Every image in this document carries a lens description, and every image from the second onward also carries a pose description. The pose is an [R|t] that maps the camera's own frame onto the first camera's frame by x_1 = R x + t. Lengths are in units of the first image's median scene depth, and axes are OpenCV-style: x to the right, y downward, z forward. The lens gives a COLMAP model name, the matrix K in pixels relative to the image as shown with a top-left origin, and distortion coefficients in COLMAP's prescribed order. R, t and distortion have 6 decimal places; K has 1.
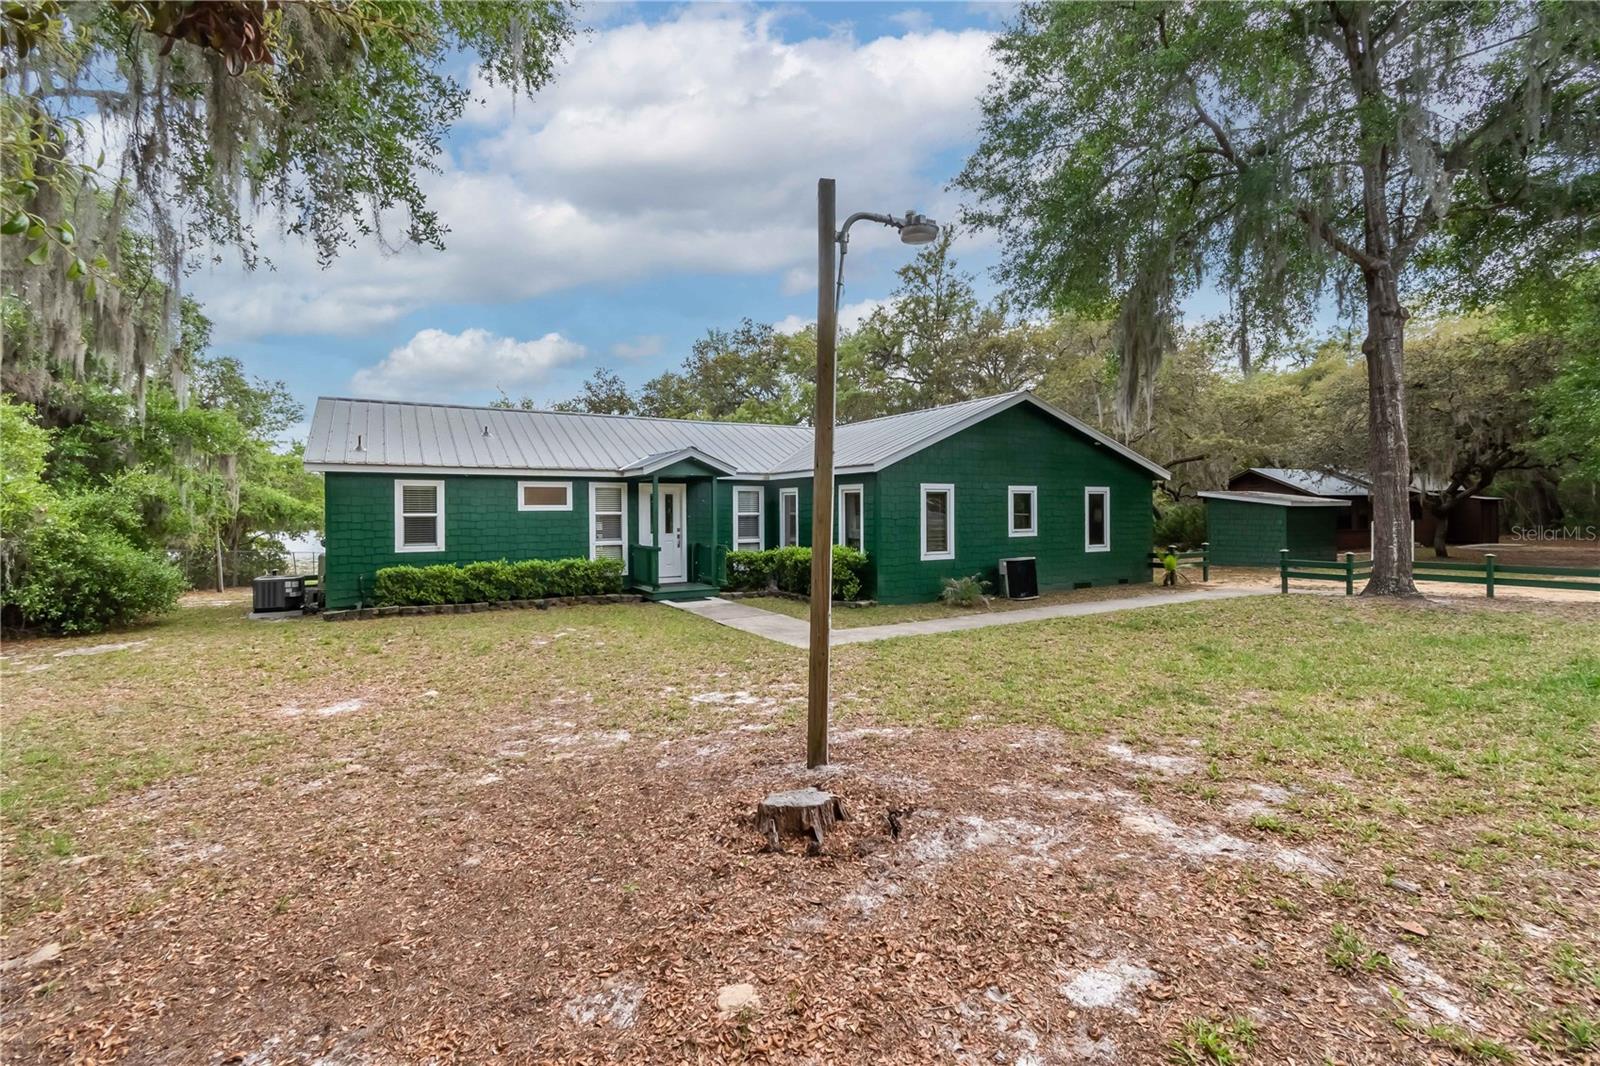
lens RADIAL K [[708.7, 0, 800.0], [0, 708.7, 533.0], [0, 0, 1]] dist [-0.000558, -0.000019]
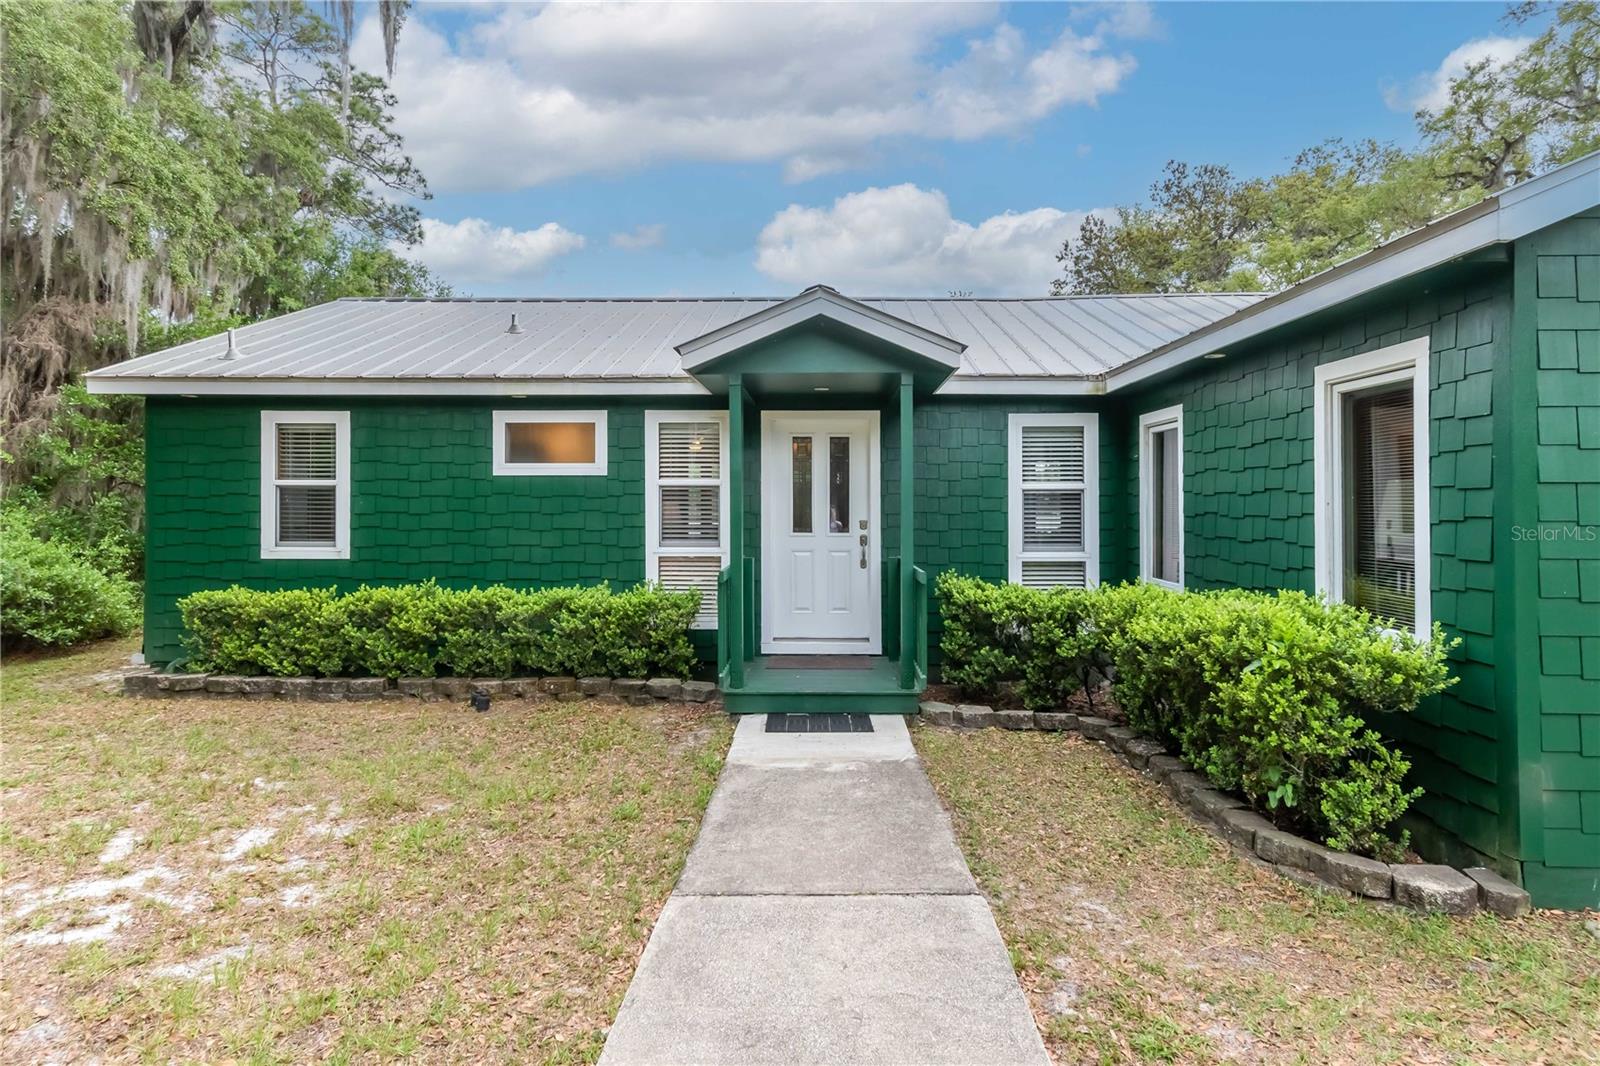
lens RADIAL K [[852.8, 0, 799.3], [0, 852.8, 494.6], [0, 0, 1]] dist [0.018145, 0.000003]
pose [[0.858156, 0.001930, -0.513386, 0.055316], [-0.022139, 0.999202, -0.033252, -0.004932], [0.512912, 0.039901, 0.857513, 0.633101]]
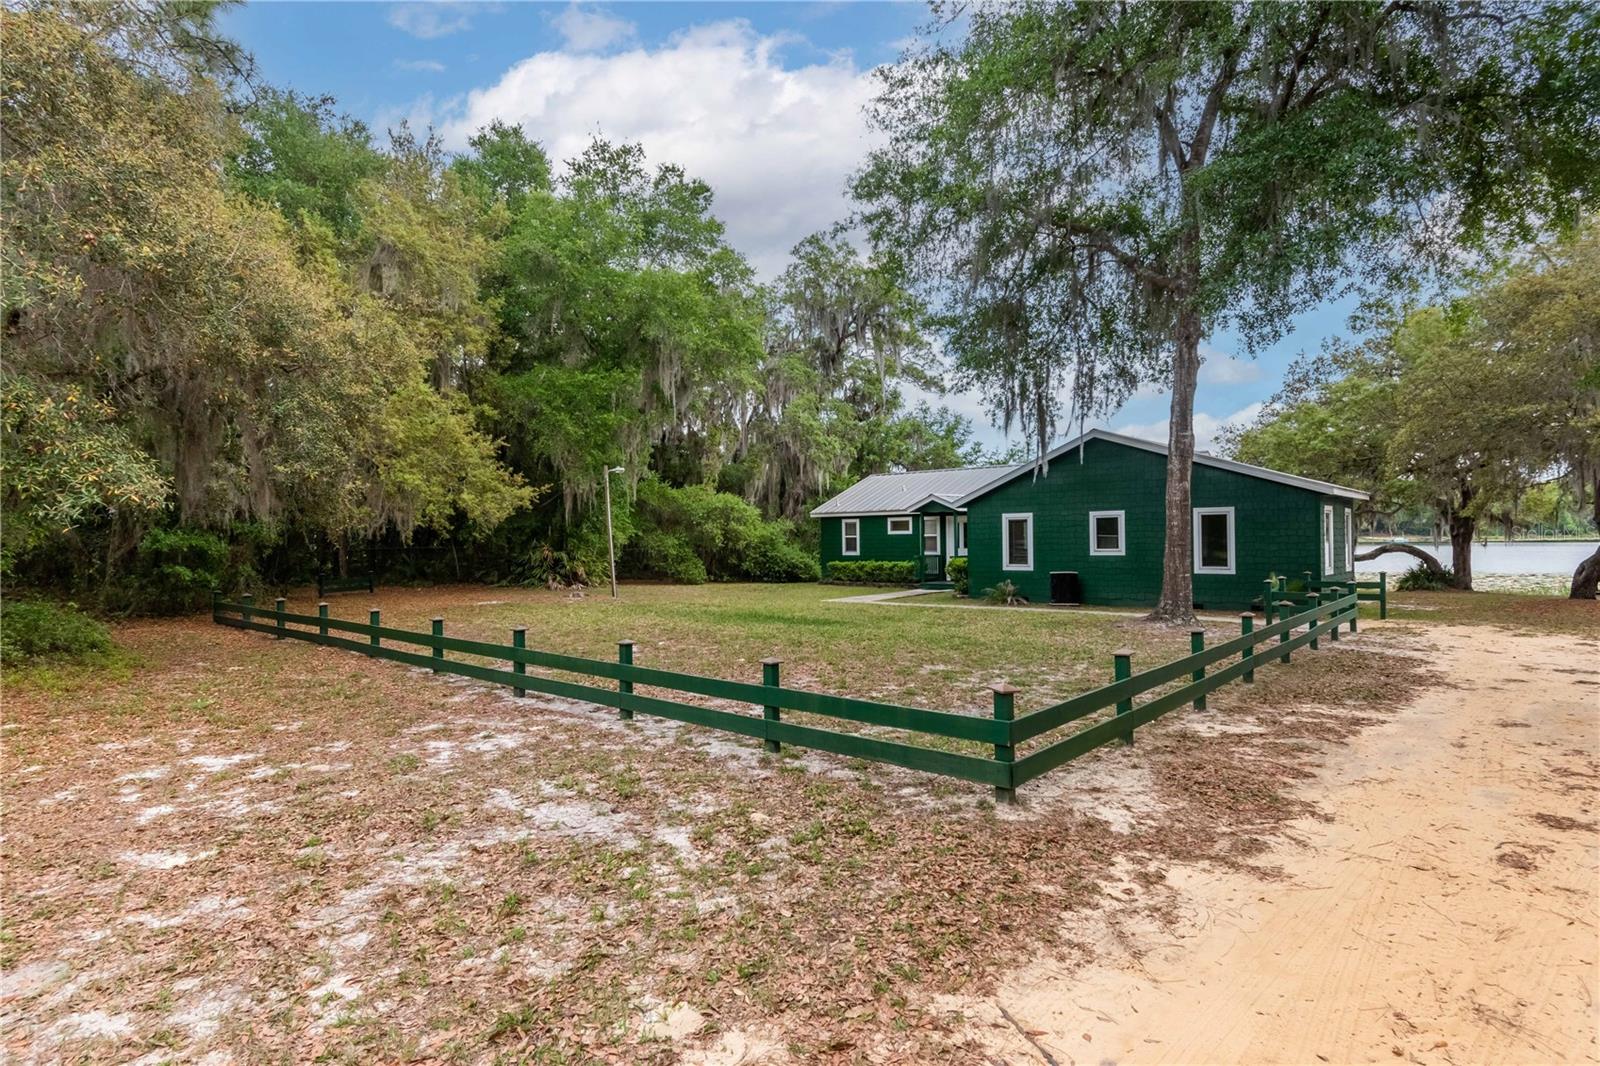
lens RADIAL K [[865.5, 0, 800.0], [0, 865.5, 533.0], [0, 0, 1]] dist [-0.000021, -0.000004]
pose [[0.327415, -0.004424, -0.944870, 1.630653], [-0.020383, 0.999723, -0.011744, -0.003880], [0.944661, 0.023104, 0.327234, 0.063194]]
